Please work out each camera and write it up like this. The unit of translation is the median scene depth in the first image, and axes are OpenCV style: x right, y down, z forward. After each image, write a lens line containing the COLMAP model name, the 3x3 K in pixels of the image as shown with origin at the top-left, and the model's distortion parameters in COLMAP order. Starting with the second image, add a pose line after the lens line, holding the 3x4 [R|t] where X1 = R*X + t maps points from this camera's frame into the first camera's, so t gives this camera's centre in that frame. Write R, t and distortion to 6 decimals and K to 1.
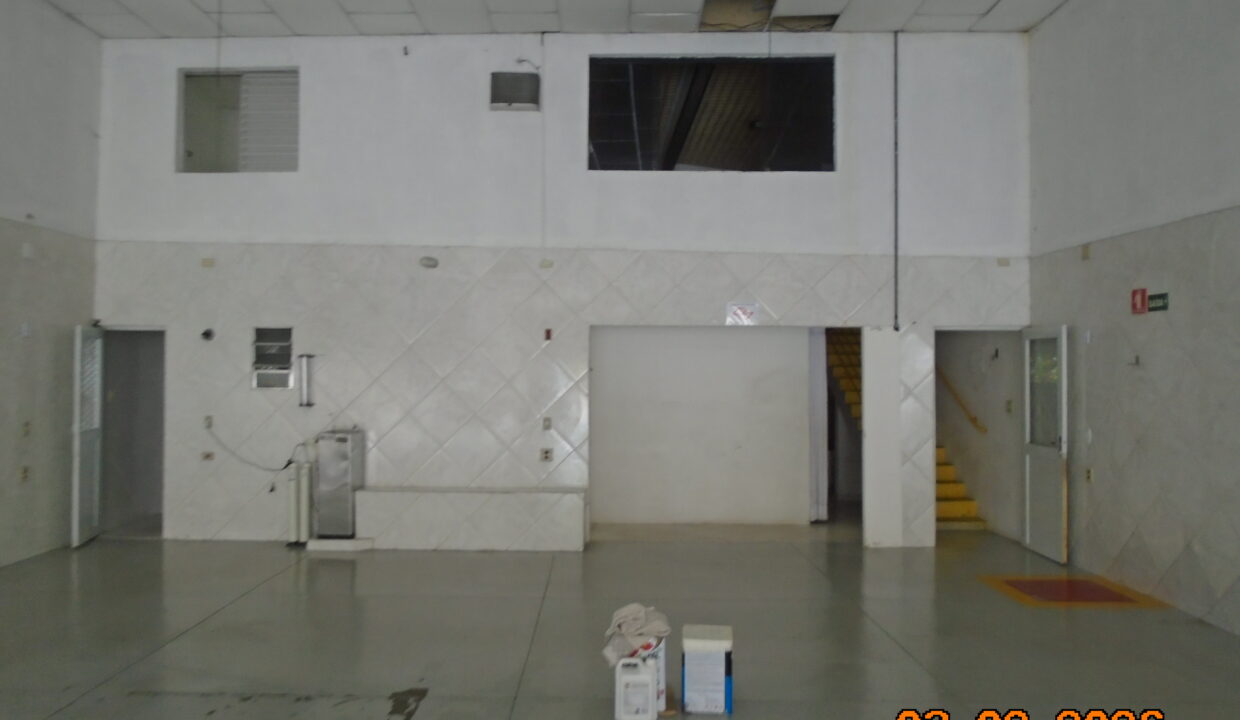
lens RADIAL K [[928.5, 0, 599.0], [0, 928.5, 355.9], [0, 0, 1]] dist [-0.030459, 0.009530]
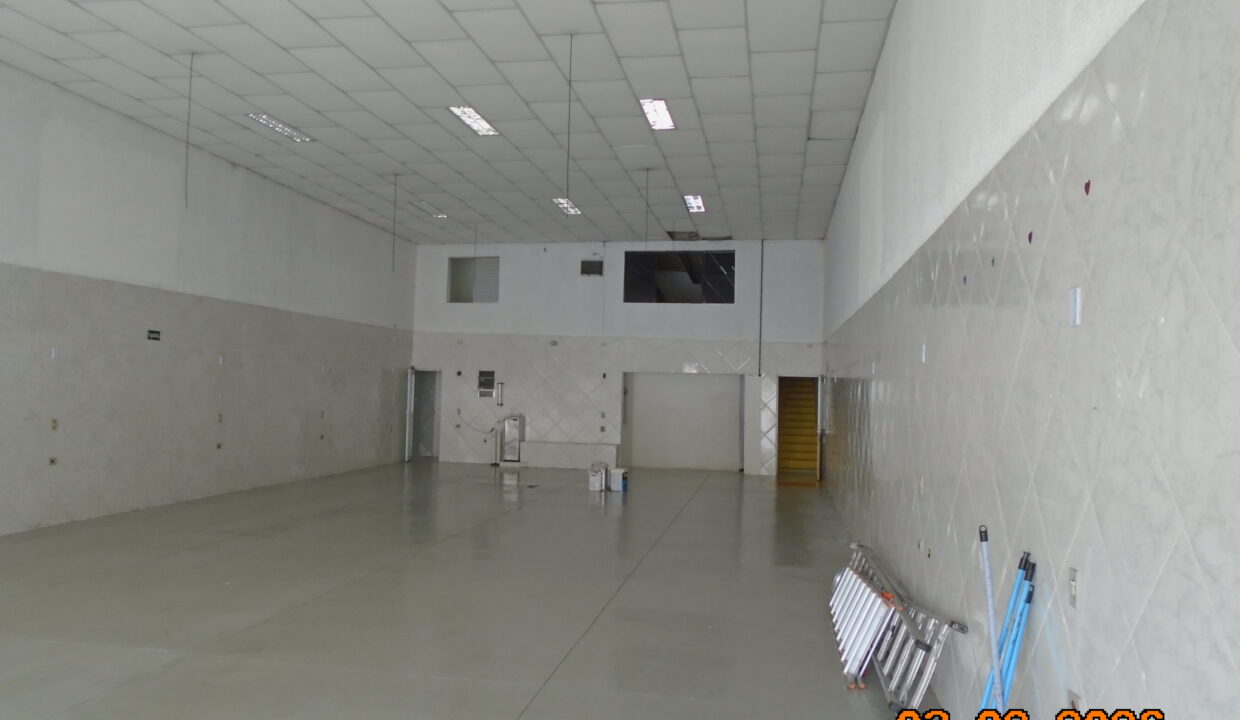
lens RADIAL K [[928.5, 0, 611.7], [0, 928.5, 356.9], [0, 0, 1]] dist [-0.030459, 0.009530]
pose [[0.986115, 0.011618, -0.165659, 0.336161], [-0.016070, 0.999544, -0.025558, -0.011152], [0.165286, 0.027866, 0.985852, -1.224531]]
